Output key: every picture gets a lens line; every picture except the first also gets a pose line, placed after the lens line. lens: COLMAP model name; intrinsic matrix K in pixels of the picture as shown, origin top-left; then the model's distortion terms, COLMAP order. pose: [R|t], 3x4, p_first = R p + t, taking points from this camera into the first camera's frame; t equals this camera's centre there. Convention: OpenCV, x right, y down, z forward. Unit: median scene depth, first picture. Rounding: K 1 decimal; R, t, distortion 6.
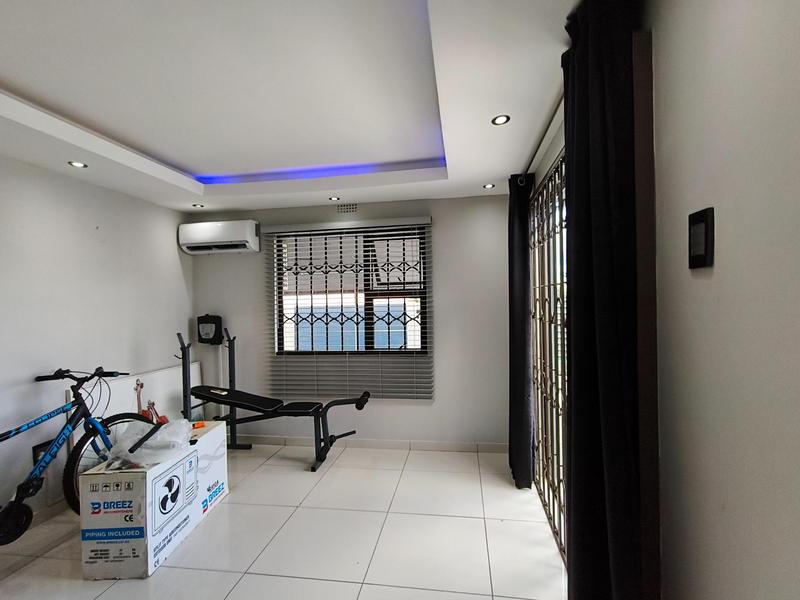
lens RADIAL K [[370.7, 0, 408.0], [0, 370.7, 304.6], [0, 0, 1]] dist [0.002431, 0.002335]
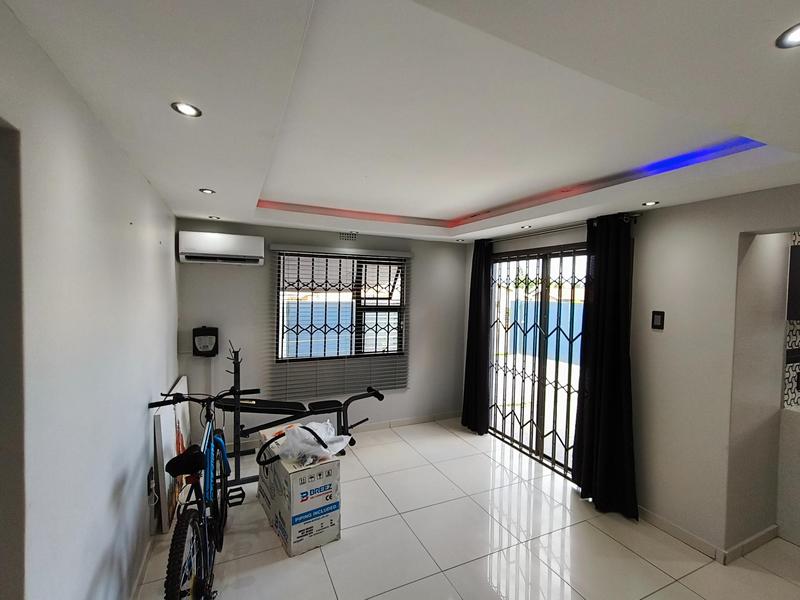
lens RADIAL K [[370.7, 0, 404.3], [0, 370.7, 304.8], [0, 0, 1]] dist [0.002431, 0.002335]
pose [[0.829182, 0.019632, 0.558634, -0.701351], [-0.035611, 0.999208, 0.017742, -0.071155], [-0.557843, -0.034604, 0.829225, -0.107525]]
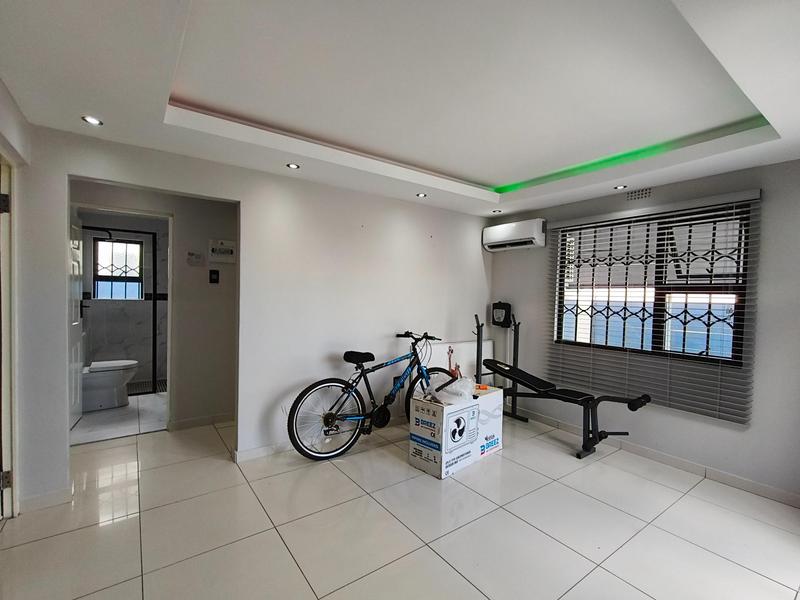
lens RADIAL K [[370.7, 0, 407.5], [0, 370.7, 304.7], [0, 0, 1]] dist [0.002431, 0.002335]
pose [[0.704270, 0.058048, -0.707555, 0.103927], [-0.043585, 0.998307, 0.038518, 0.003873], [0.708593, 0.003712, 0.705608, -0.060551]]
